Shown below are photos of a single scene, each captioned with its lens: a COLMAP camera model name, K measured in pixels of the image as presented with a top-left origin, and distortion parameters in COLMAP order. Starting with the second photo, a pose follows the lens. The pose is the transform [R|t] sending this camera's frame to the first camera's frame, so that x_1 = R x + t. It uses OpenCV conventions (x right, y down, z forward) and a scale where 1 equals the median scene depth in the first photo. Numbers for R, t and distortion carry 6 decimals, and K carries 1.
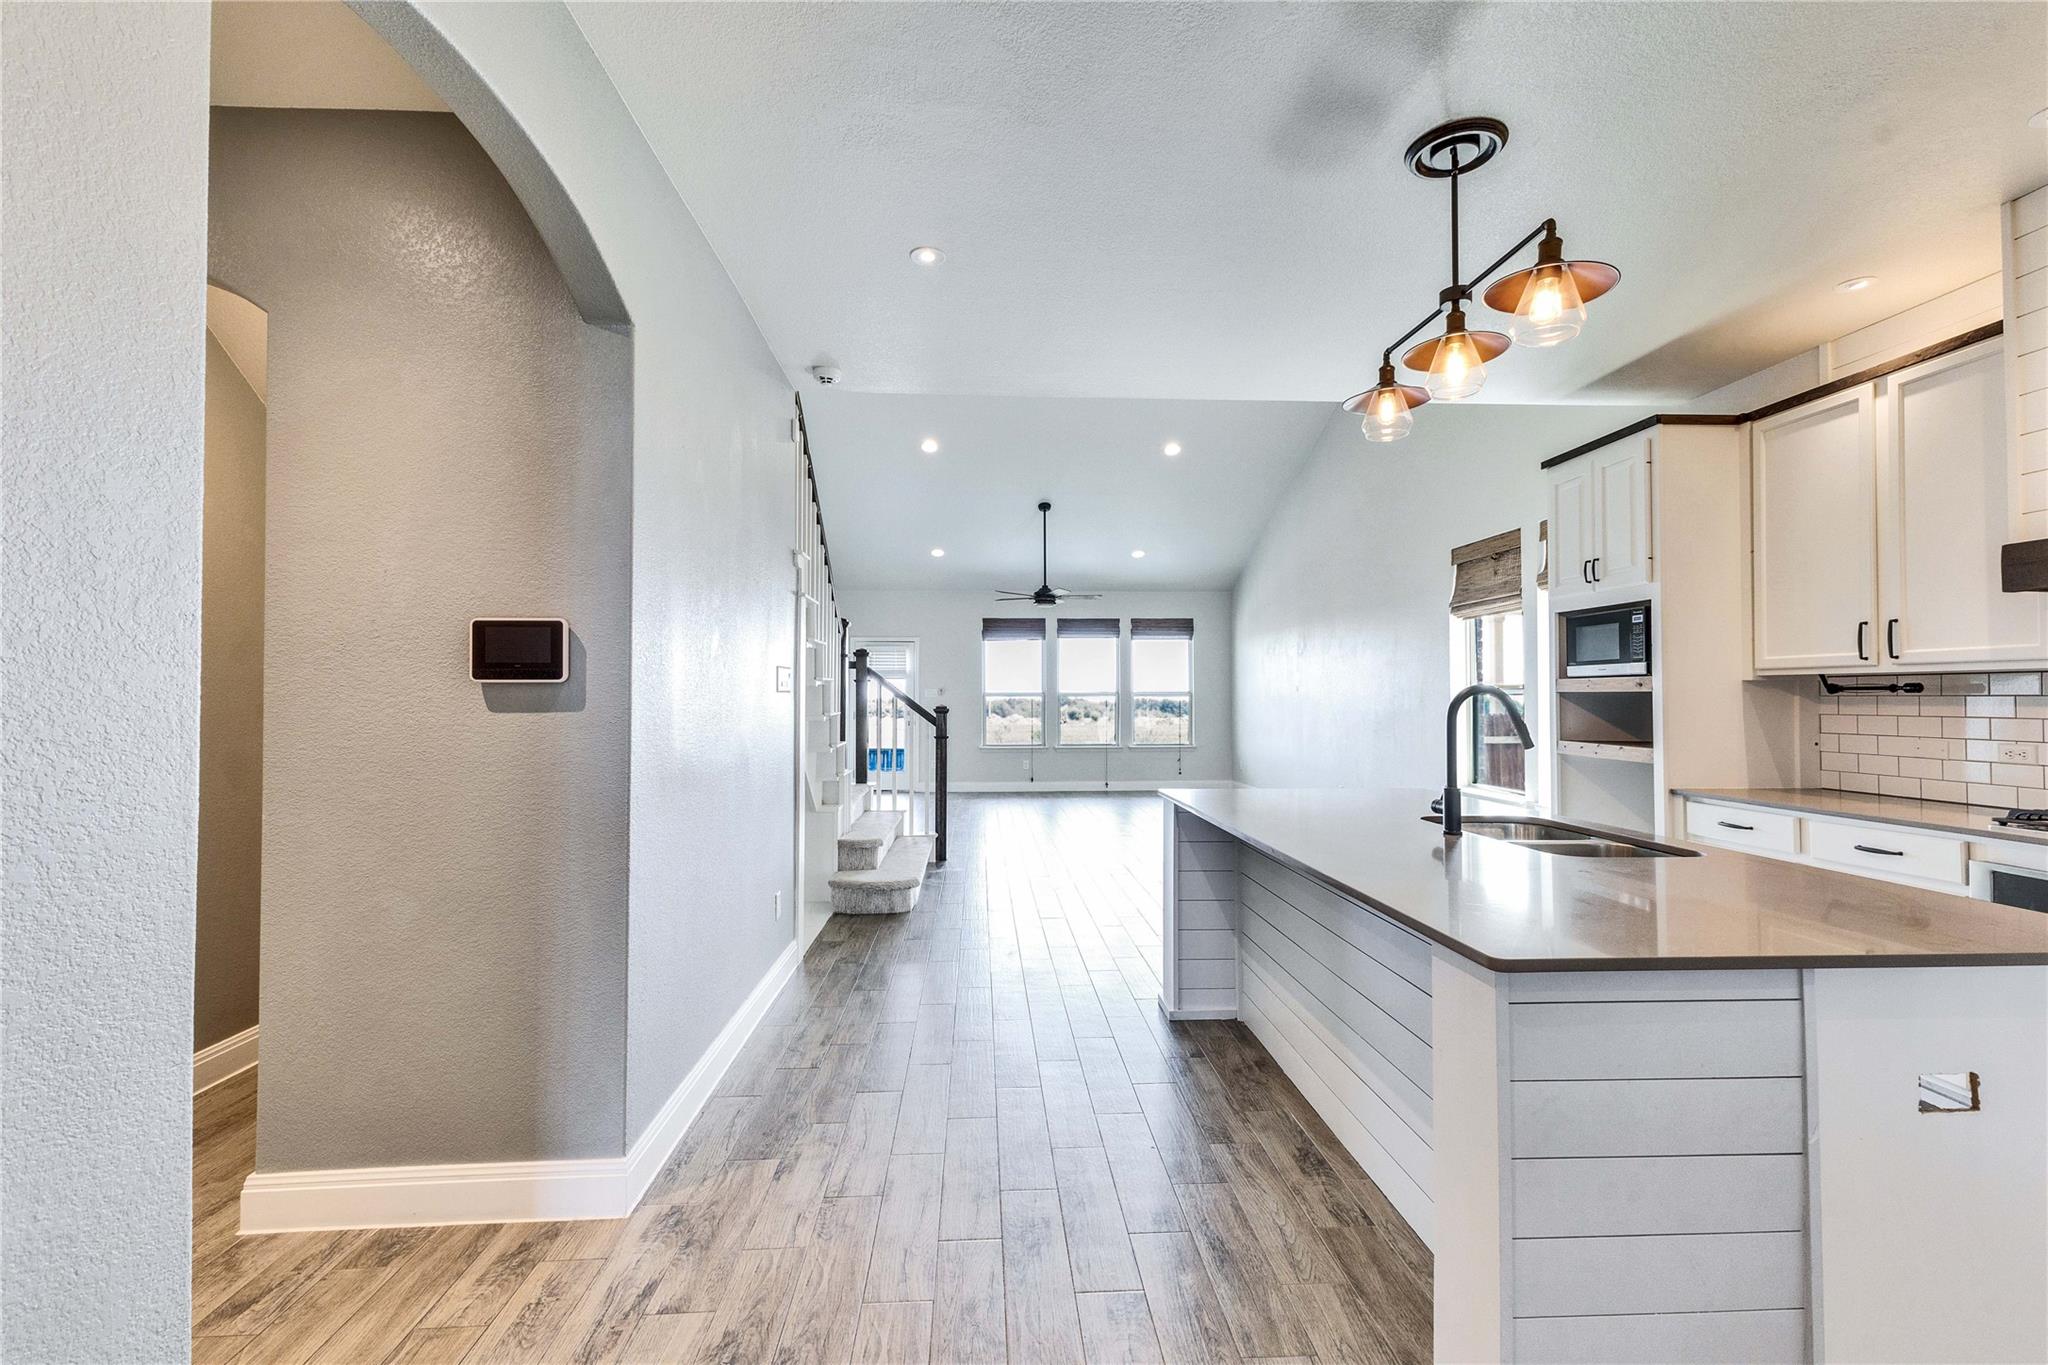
lens RADIAL K [[878.4, 0, 1017.5], [0, 878.4, 674.8], [0, 0, 1]] dist [0.001756, -0.001849]
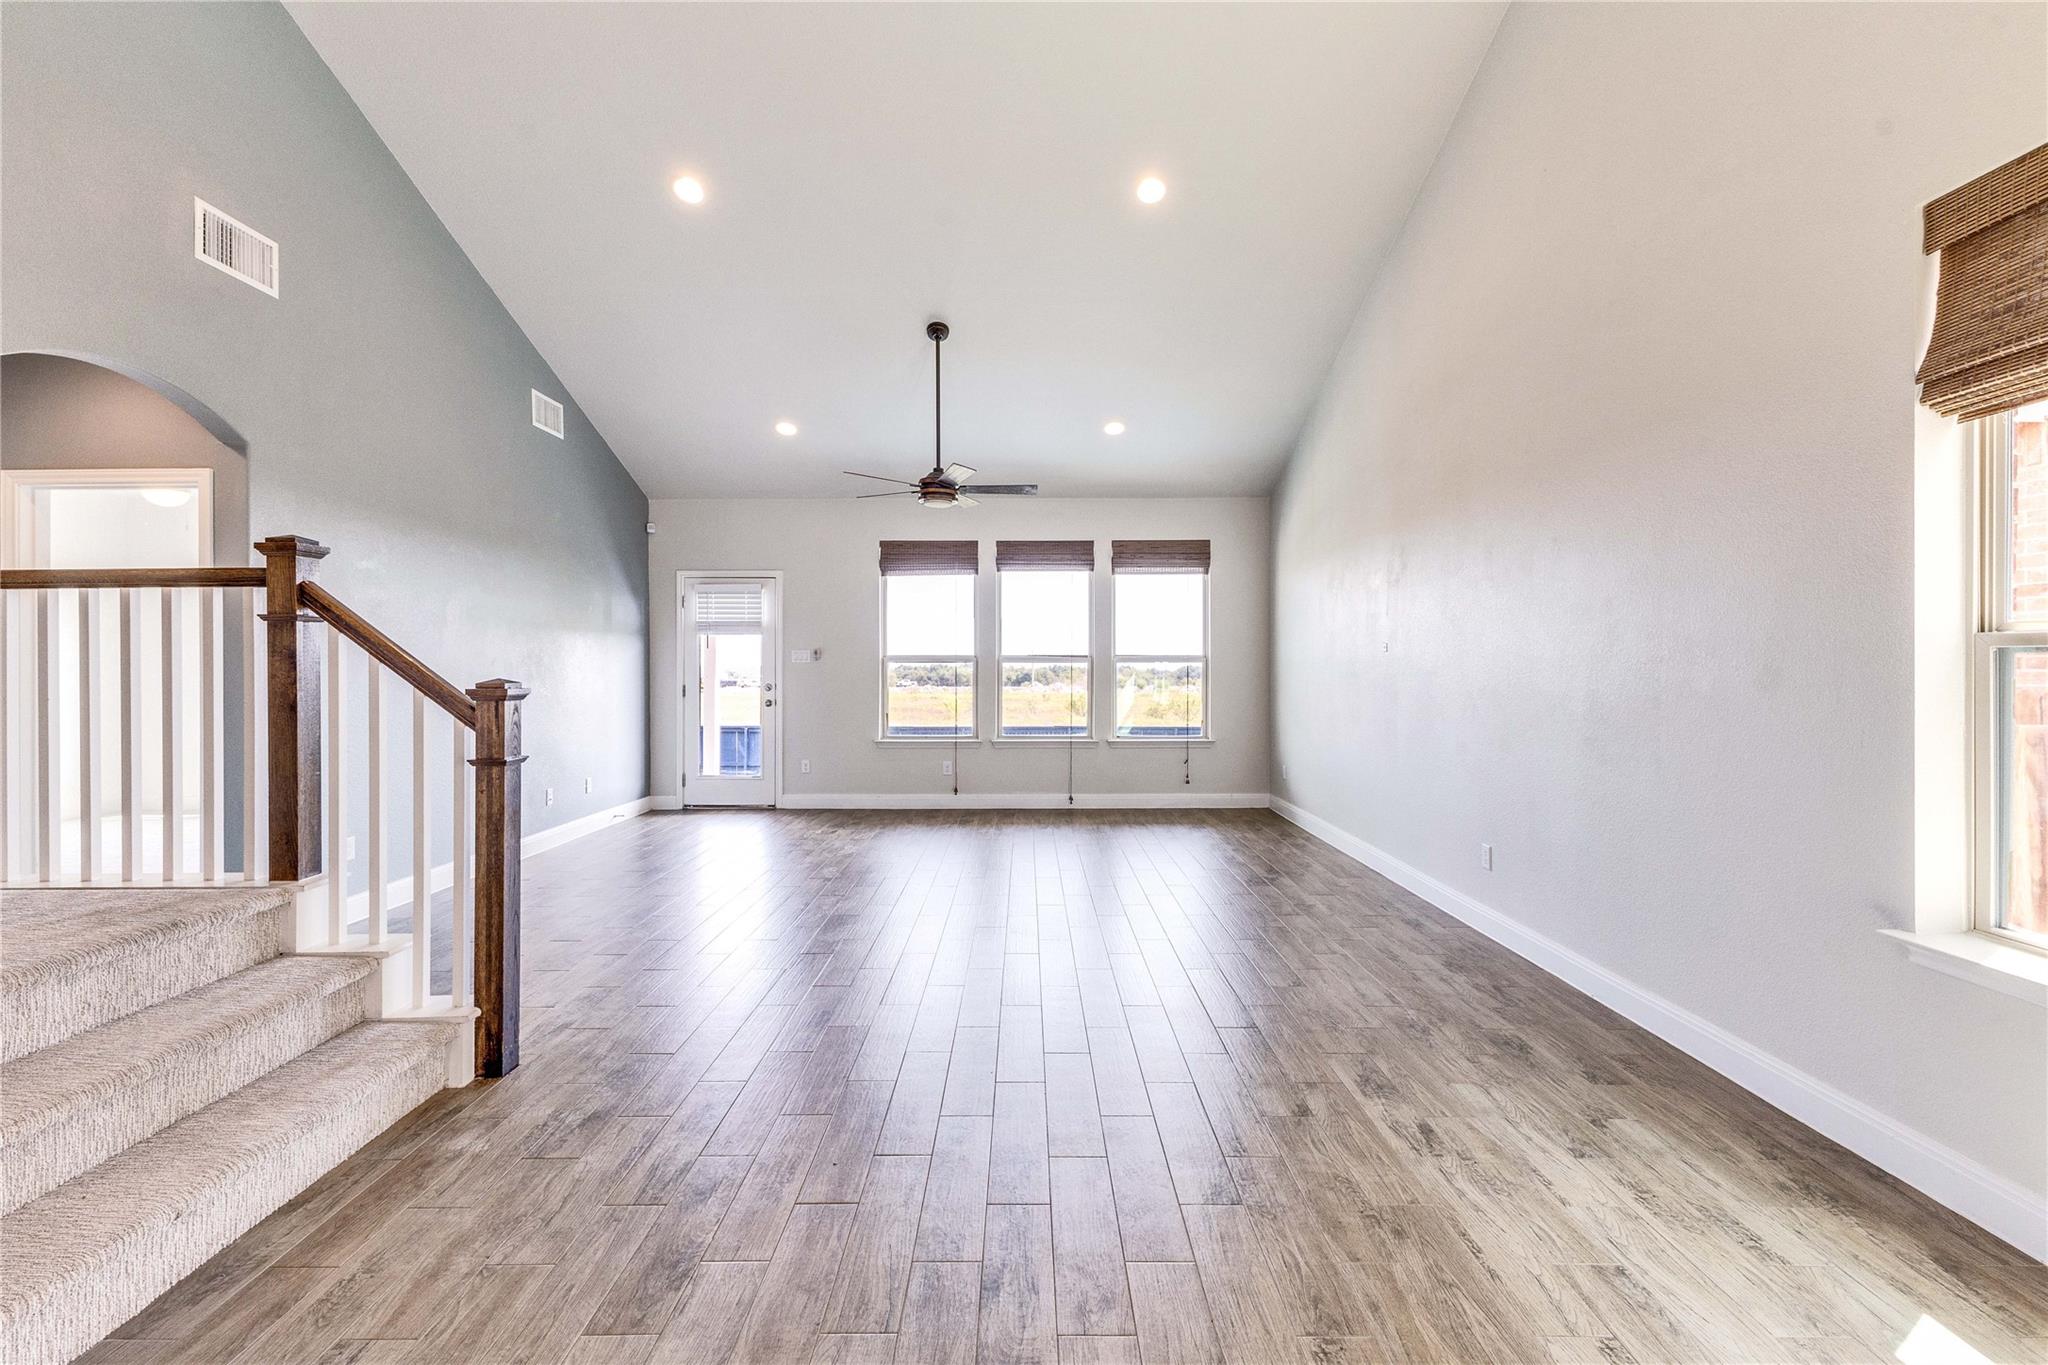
lens RADIAL K [[878.4, 0, 1019.5], [0, 878.4, 665.2], [0, 0, 1]] dist [0.001756, -0.001849]
pose [[0.998569, 0.000510, -0.053482, 0.335646], [0.000851, 0.999677, 0.025410, 0.035890], [0.053477, -0.025419, 0.998245, 1.237517]]
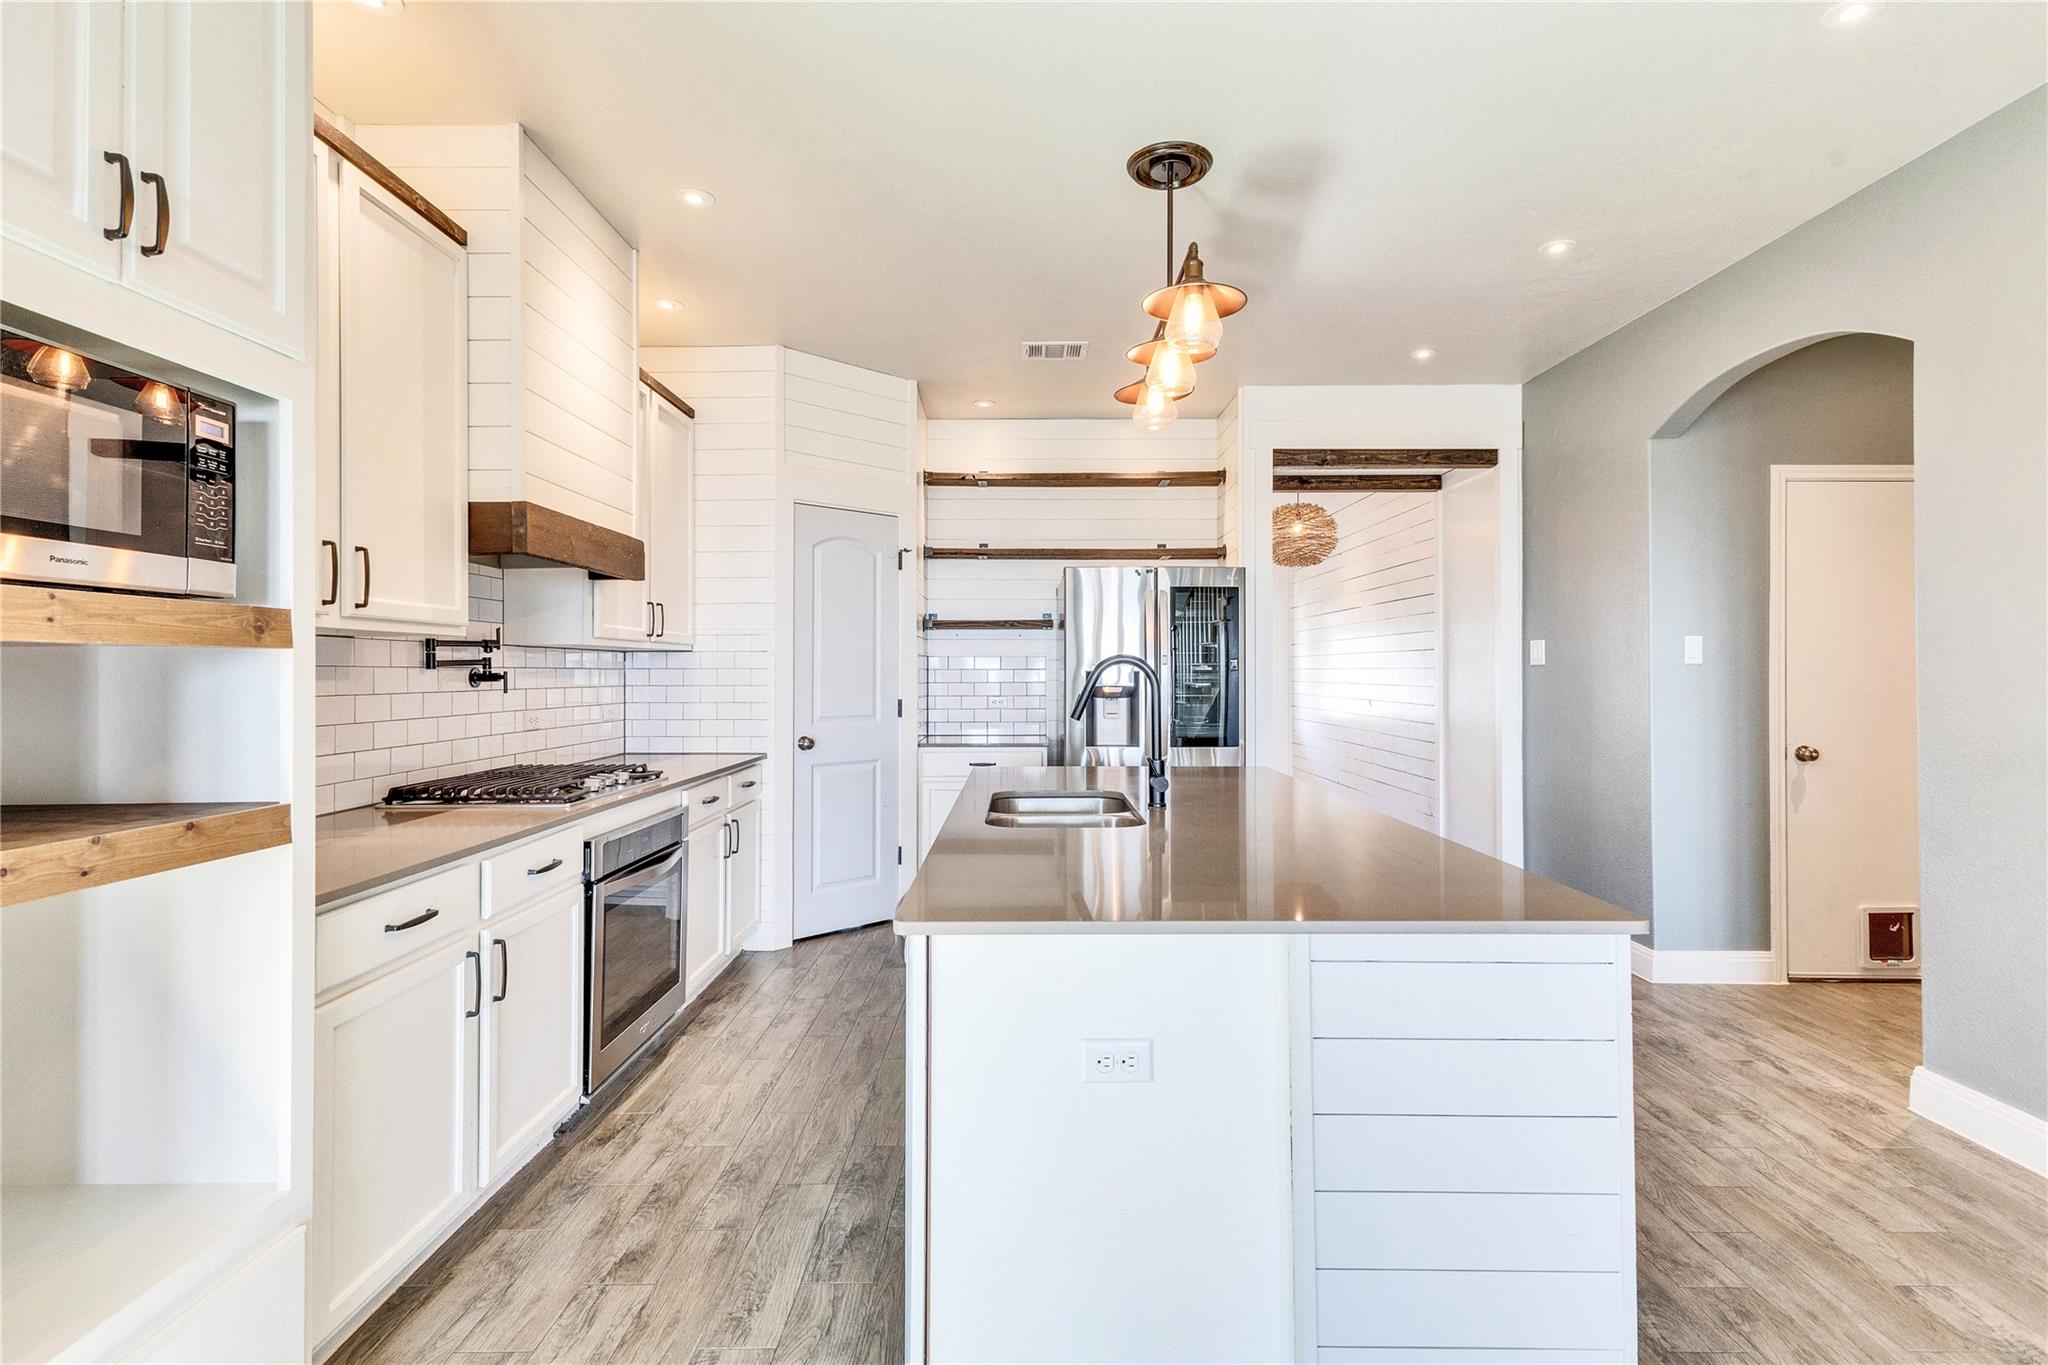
lens RADIAL K [[990.8, 0, 1020.8], [0, 990.8, 677.4], [0, 0, 1]] dist [0.012304, -0.003565]
pose [[-0.998404, -0.000022, 0.056479, 0.405991], [-0.001066, 0.999829, -0.018459, 0.039287], [-0.056468, -0.018489, -0.998233, 1.467384]]
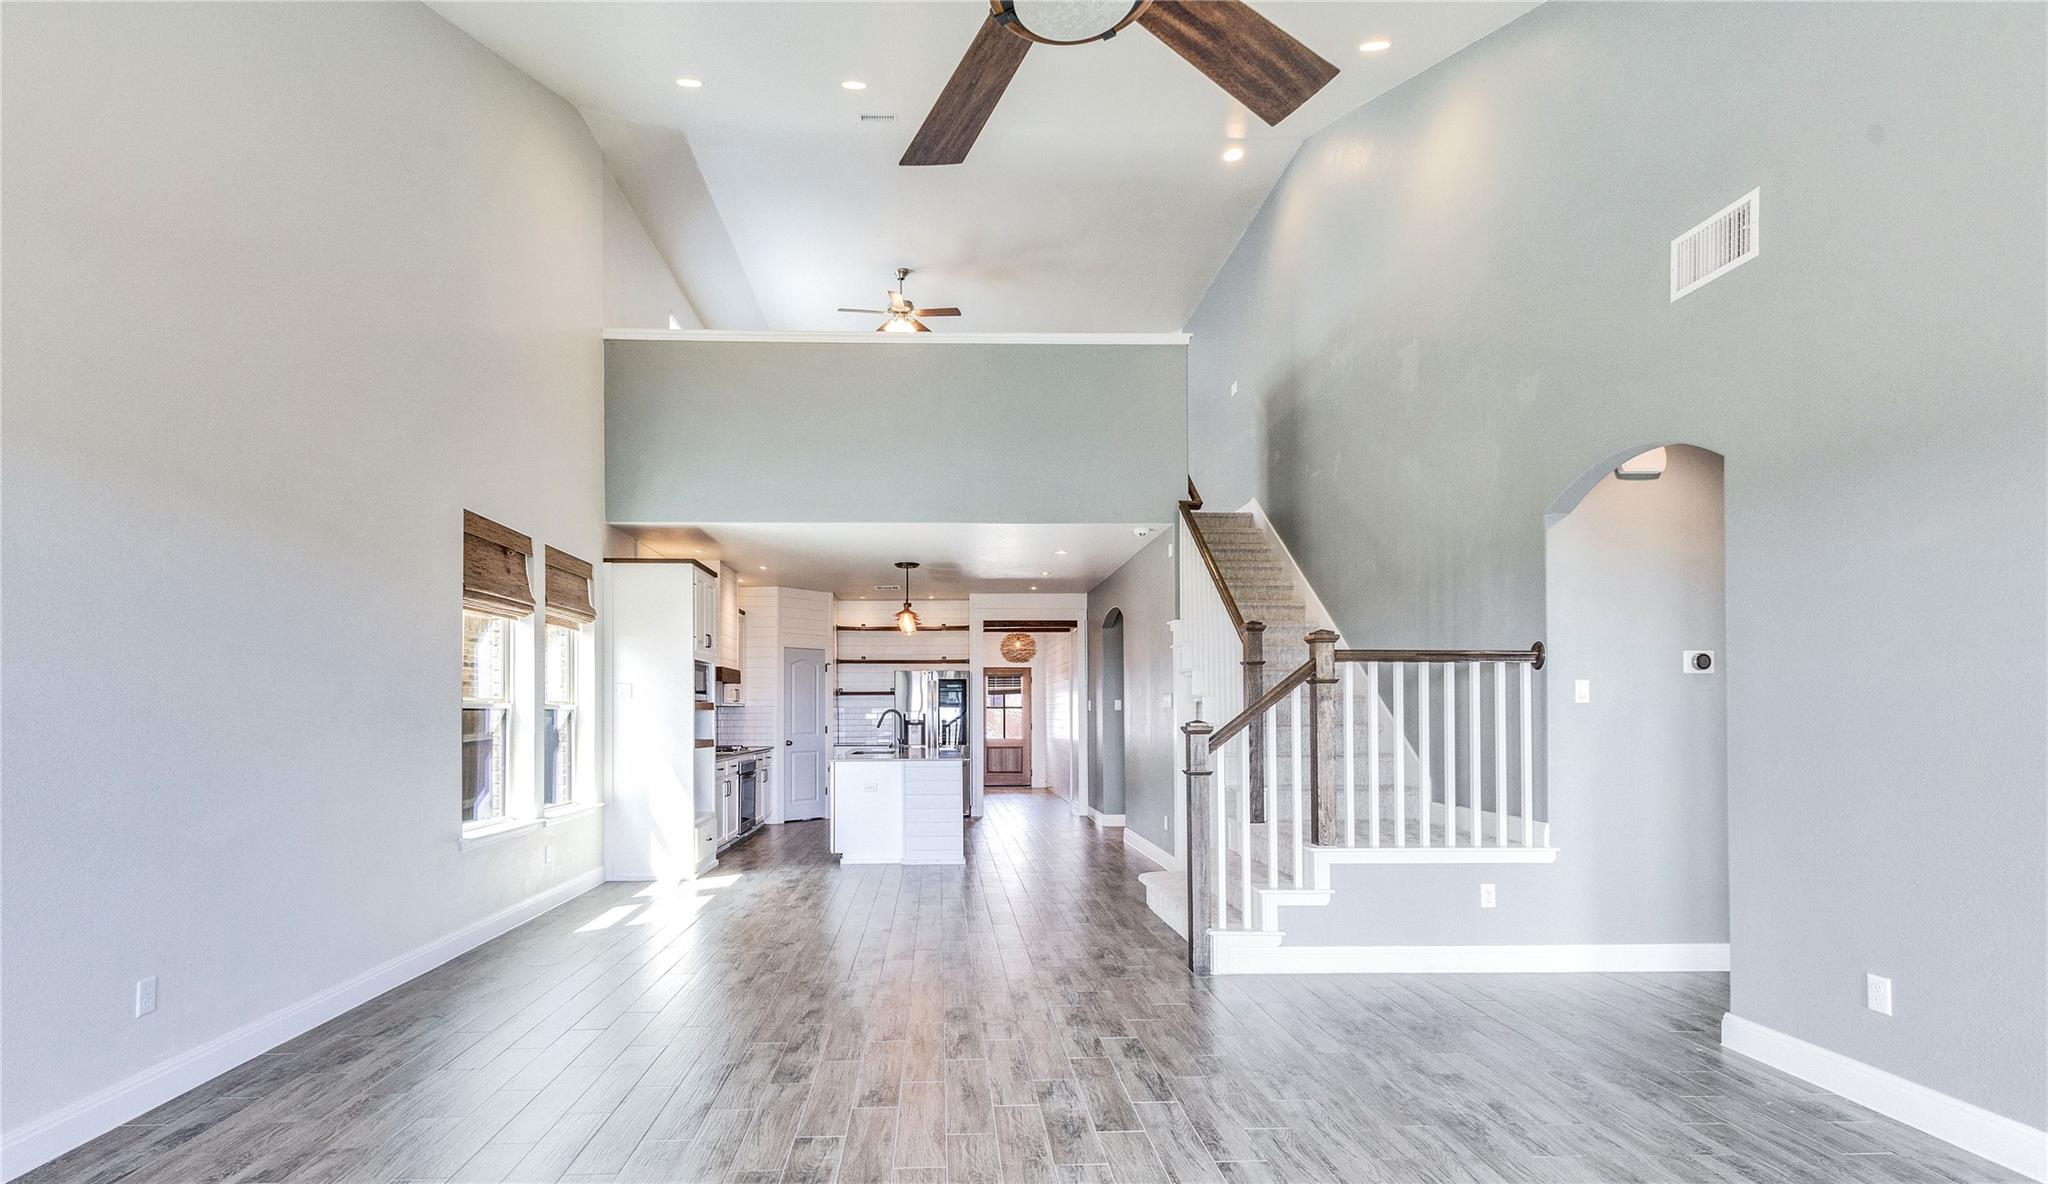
lens RADIAL K [[911.4, 0, 997.3], [0, 911.4, 704.1], [0, 0, 1]] dist [0.003988, 0.000544]
pose [[-0.999867, 0.004324, -0.015747, 0.122485], [0.004875, 0.999372, -0.035105, 0.082506], [0.015586, -0.035177, -0.999260, 3.188615]]
